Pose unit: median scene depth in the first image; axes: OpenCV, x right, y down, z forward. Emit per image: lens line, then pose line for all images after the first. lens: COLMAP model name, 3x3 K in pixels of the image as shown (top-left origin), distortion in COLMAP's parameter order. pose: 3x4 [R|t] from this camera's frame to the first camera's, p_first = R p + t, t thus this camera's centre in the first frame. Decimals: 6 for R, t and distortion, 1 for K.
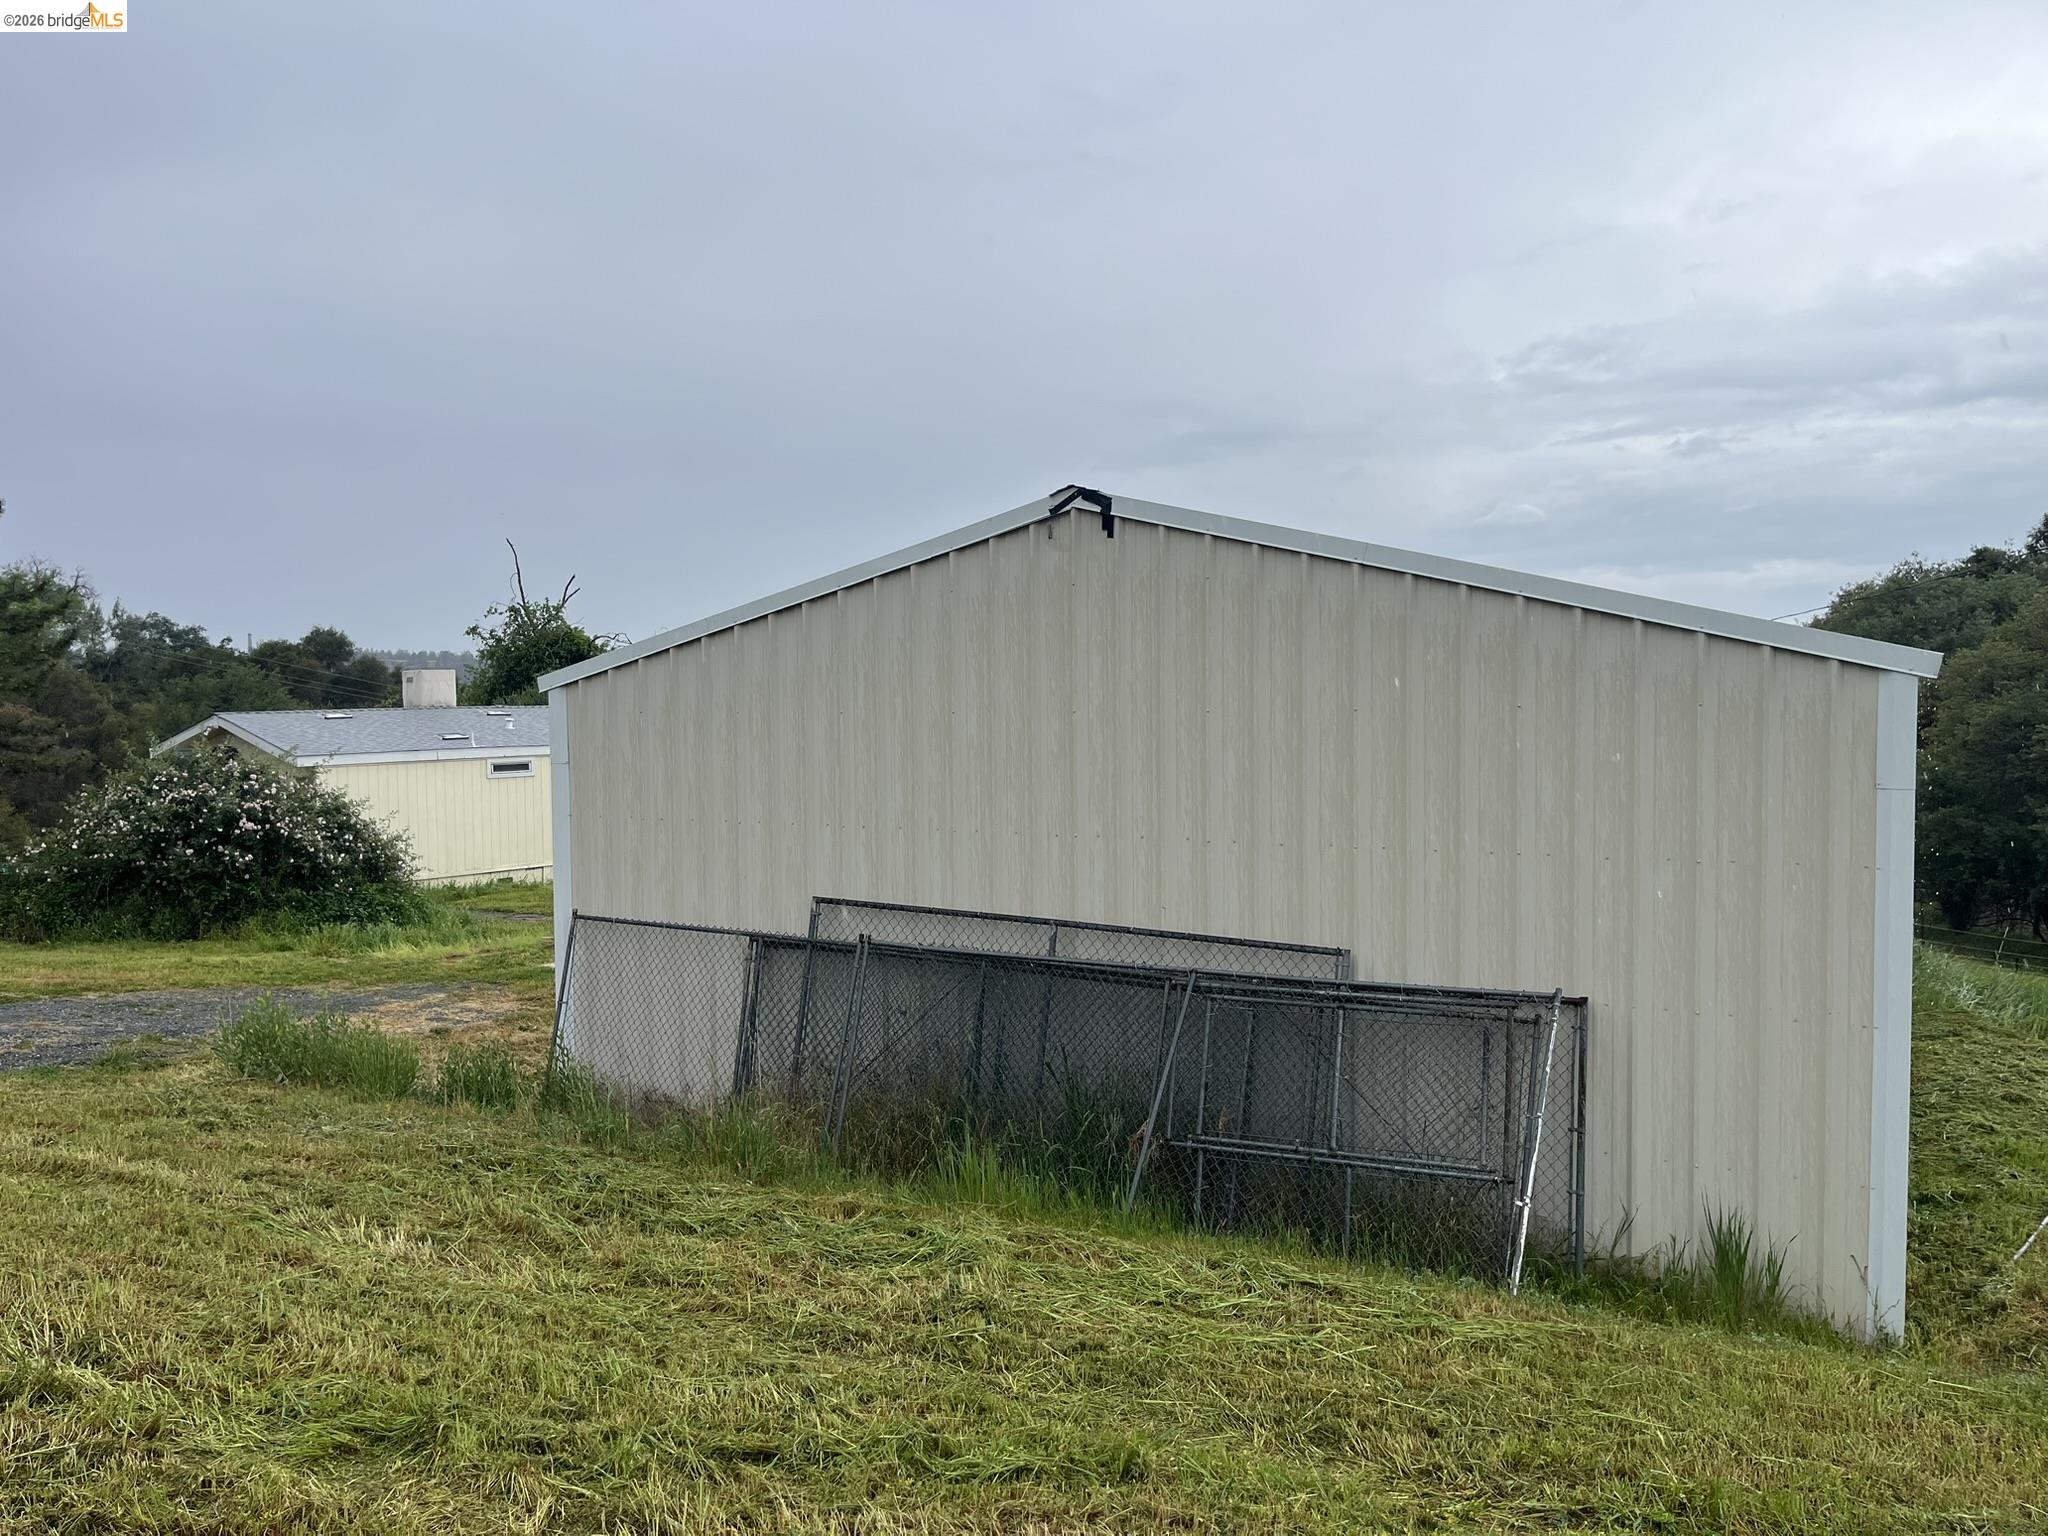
lens RADIAL K [[1548.5, 0, 1013.4], [0, 1548.5, 774.5], [0, 0, 1]] dist [0.070722, -0.093640]
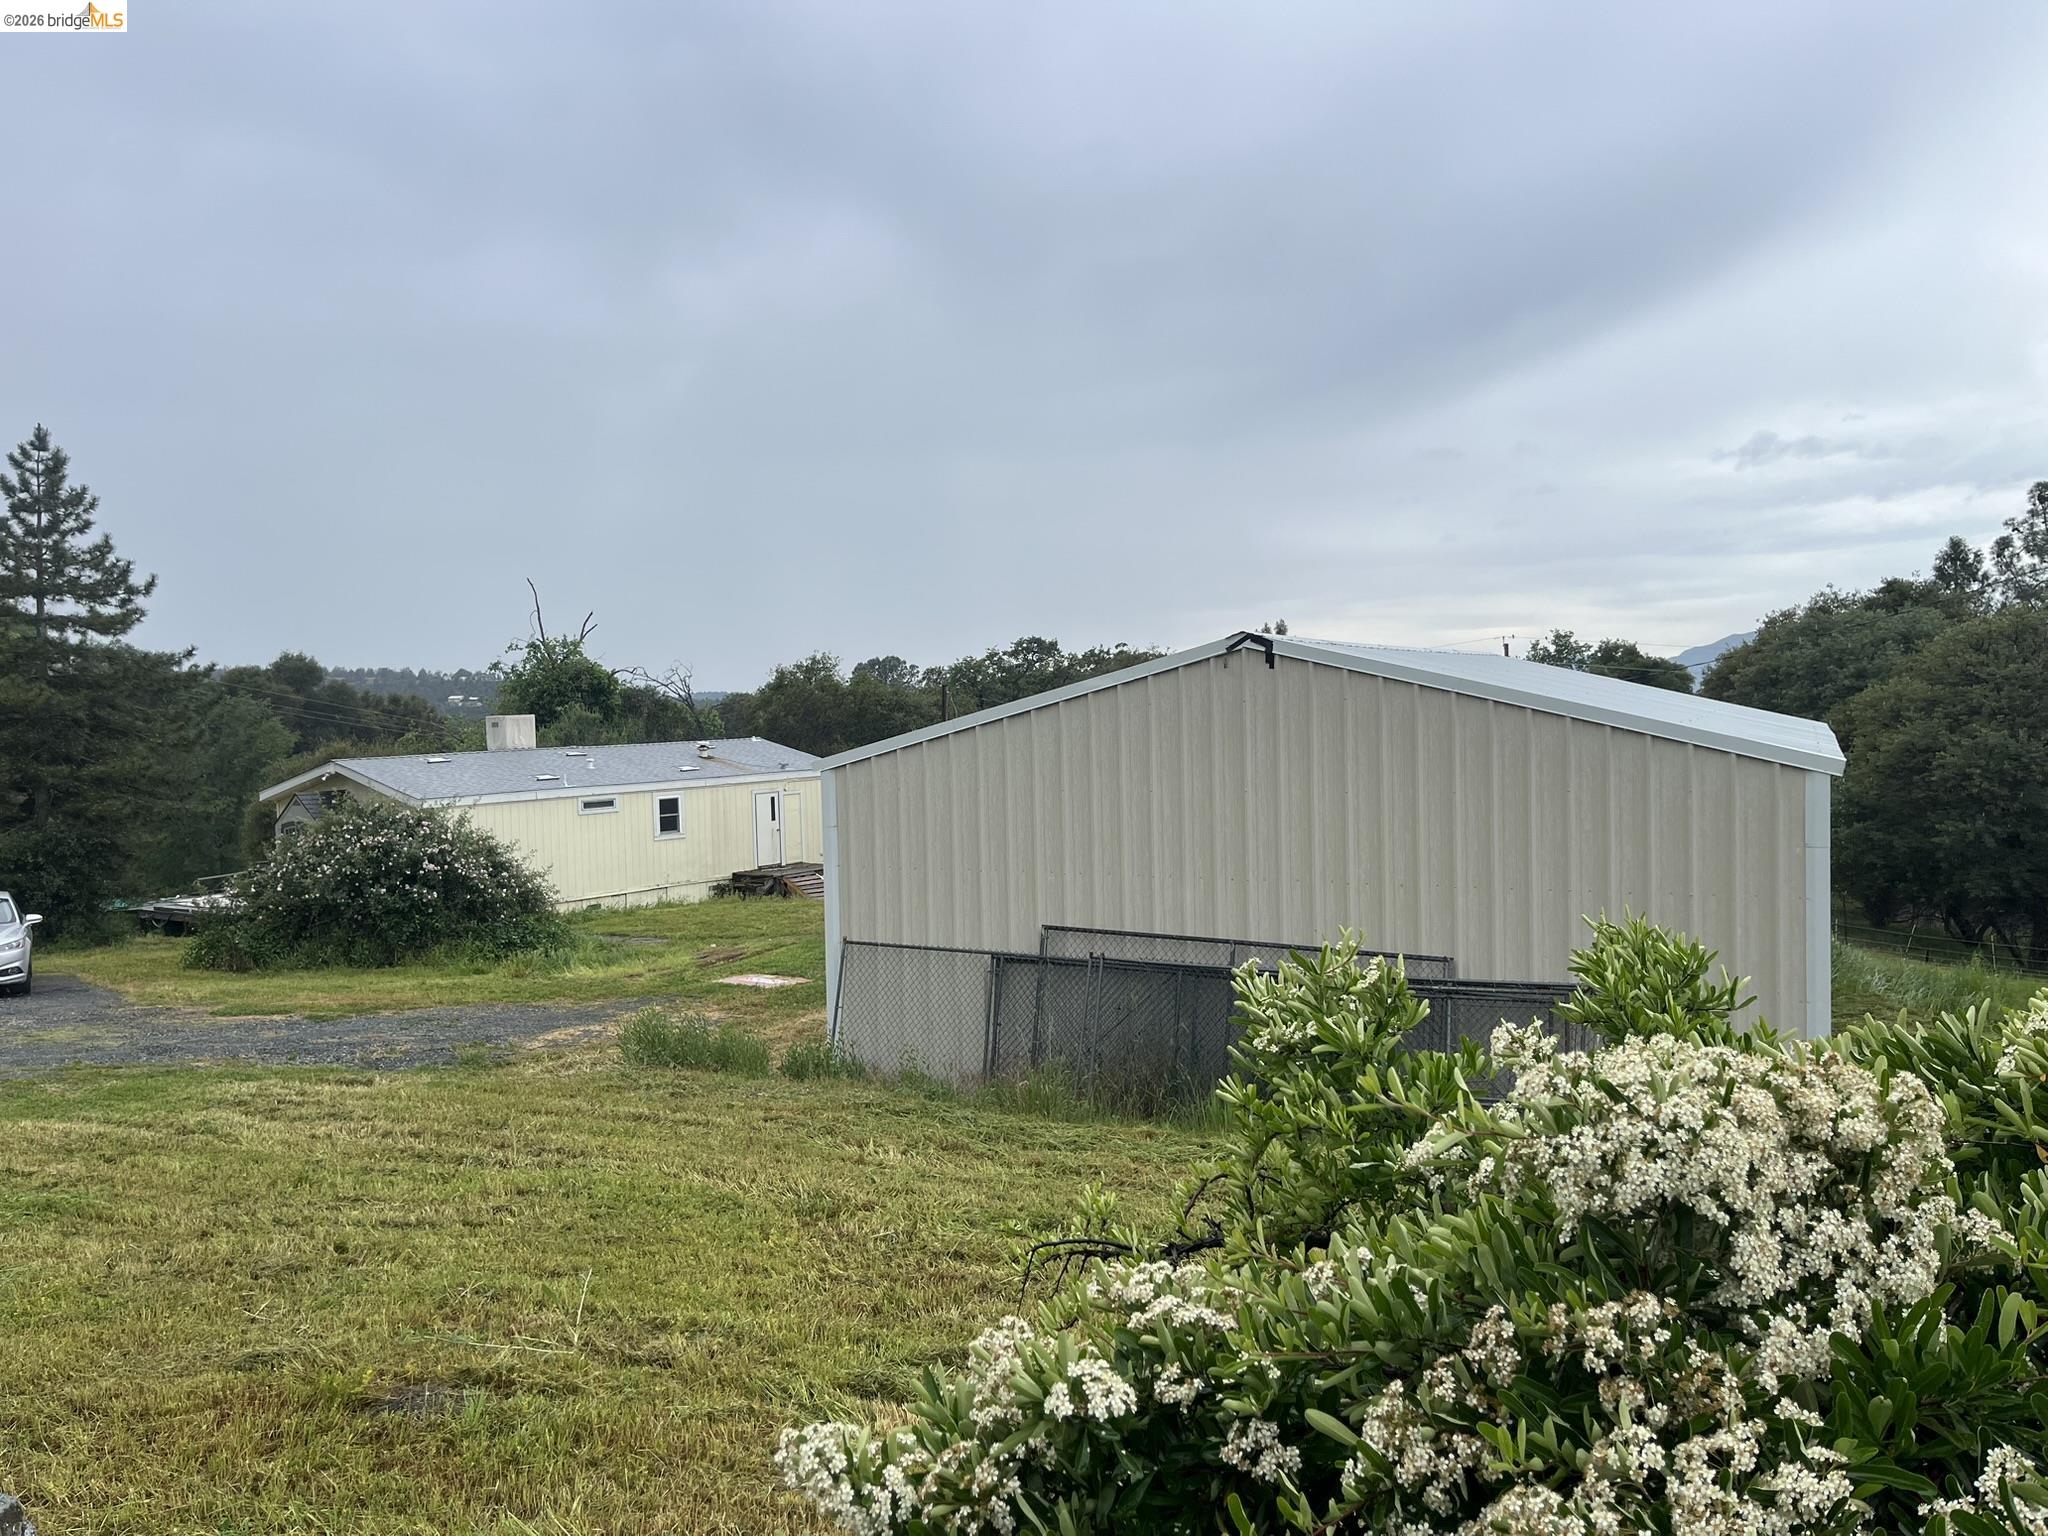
lens RADIAL K [[1548.5, 0, 1027.1], [0, 1548.5, 761.2], [0, 0, 1]] dist [0.070722, -0.093640]
pose [[0.998956, -0.014513, 0.043325, -0.098791], [0.015127, 0.999789, -0.013879, -0.023099], [-0.043114, 0.014520, 0.998965, -0.179572]]
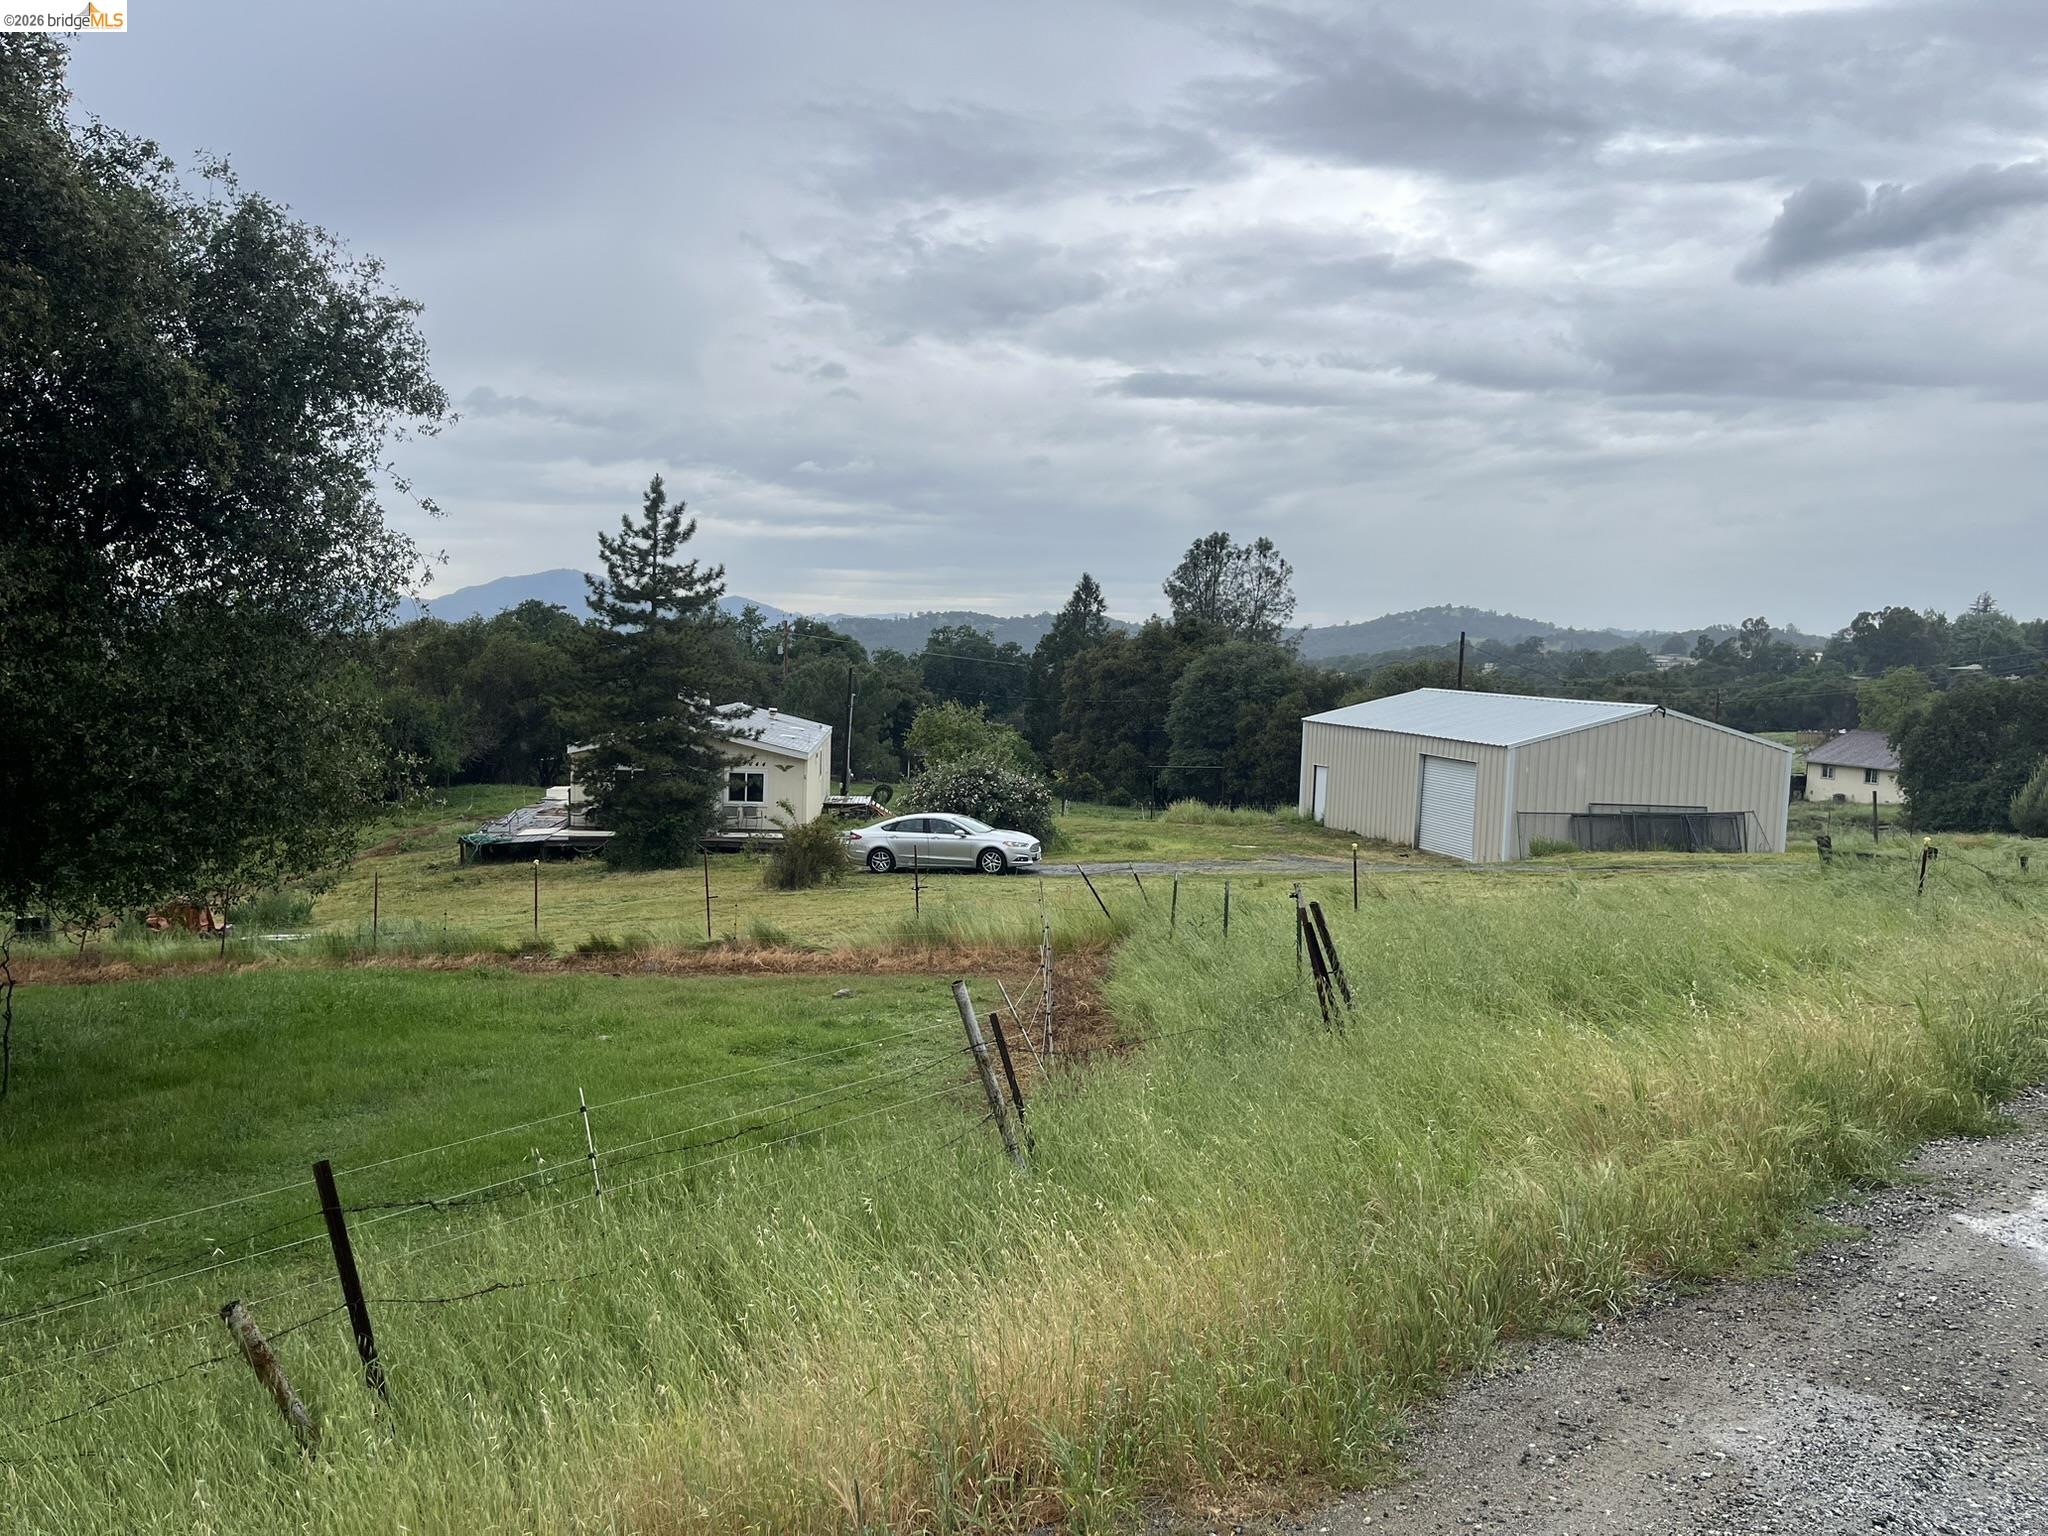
lens RADIAL K [[1548.5, 0, 1009.7], [0, 1548.5, 775.7], [0, 0, 1]] dist [0.070722, -0.093640]
pose [[0.707611, -0.029284, 0.705995, -1.951397], [-0.000852, 0.999105, 0.042296, -0.076311], [-0.706602, -0.030531, 0.706952, -0.370930]]
